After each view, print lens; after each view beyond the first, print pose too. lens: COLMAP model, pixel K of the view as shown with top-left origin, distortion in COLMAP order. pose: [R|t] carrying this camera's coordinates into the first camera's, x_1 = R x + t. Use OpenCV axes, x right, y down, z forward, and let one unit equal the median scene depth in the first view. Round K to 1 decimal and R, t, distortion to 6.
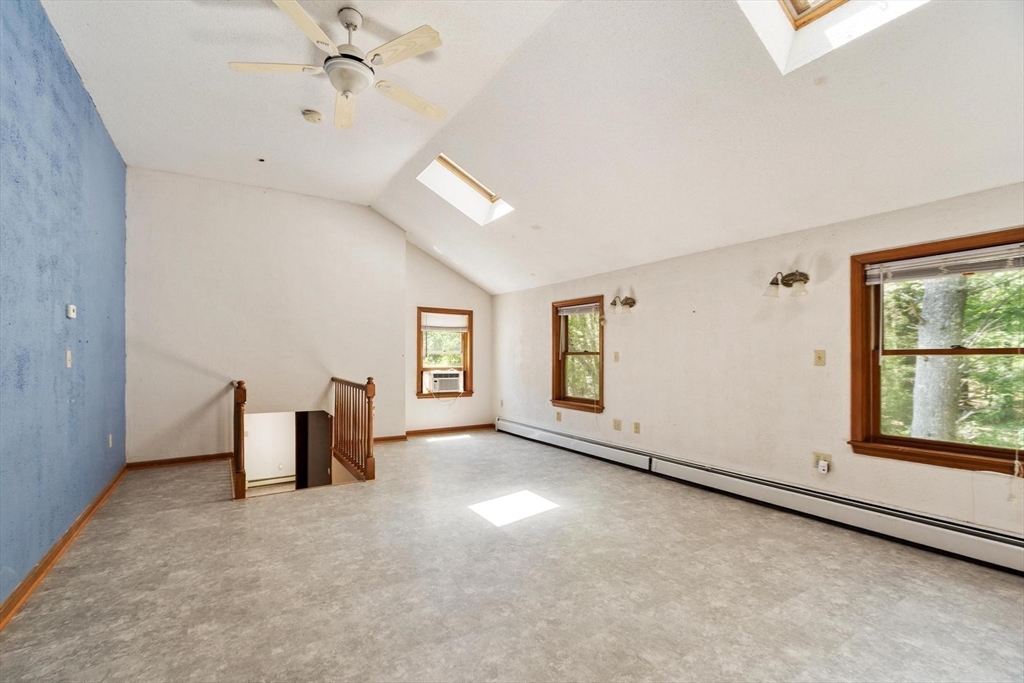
lens RADIAL K [[452.9, 0, 482.2], [0, 452.9, 352.1], [0, 0, 1]] dist [-0.000095, -0.000520]
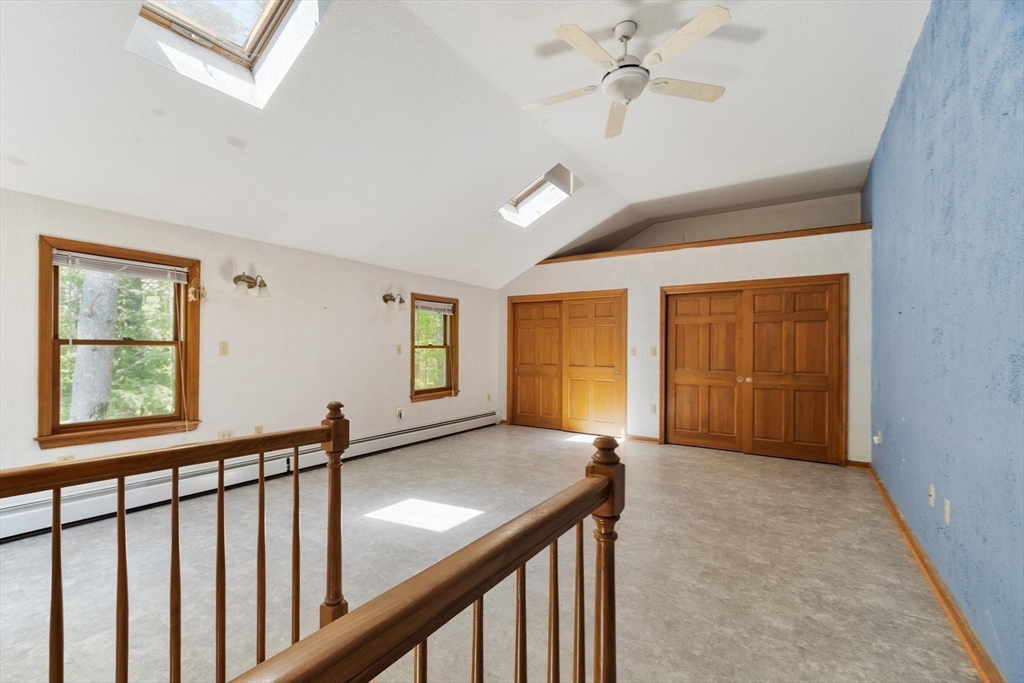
lens RADIAL K [[452.9, 0, 509.2], [0, 452.9, 348.8], [0, 0, 1]] dist [-0.000095, -0.000520]
pose [[-0.462247, -0.003874, 0.886743, -1.112232], [-0.015476, 0.999873, -0.003699, 0.011180], [-0.886616, -0.015433, -0.462249, 1.737592]]
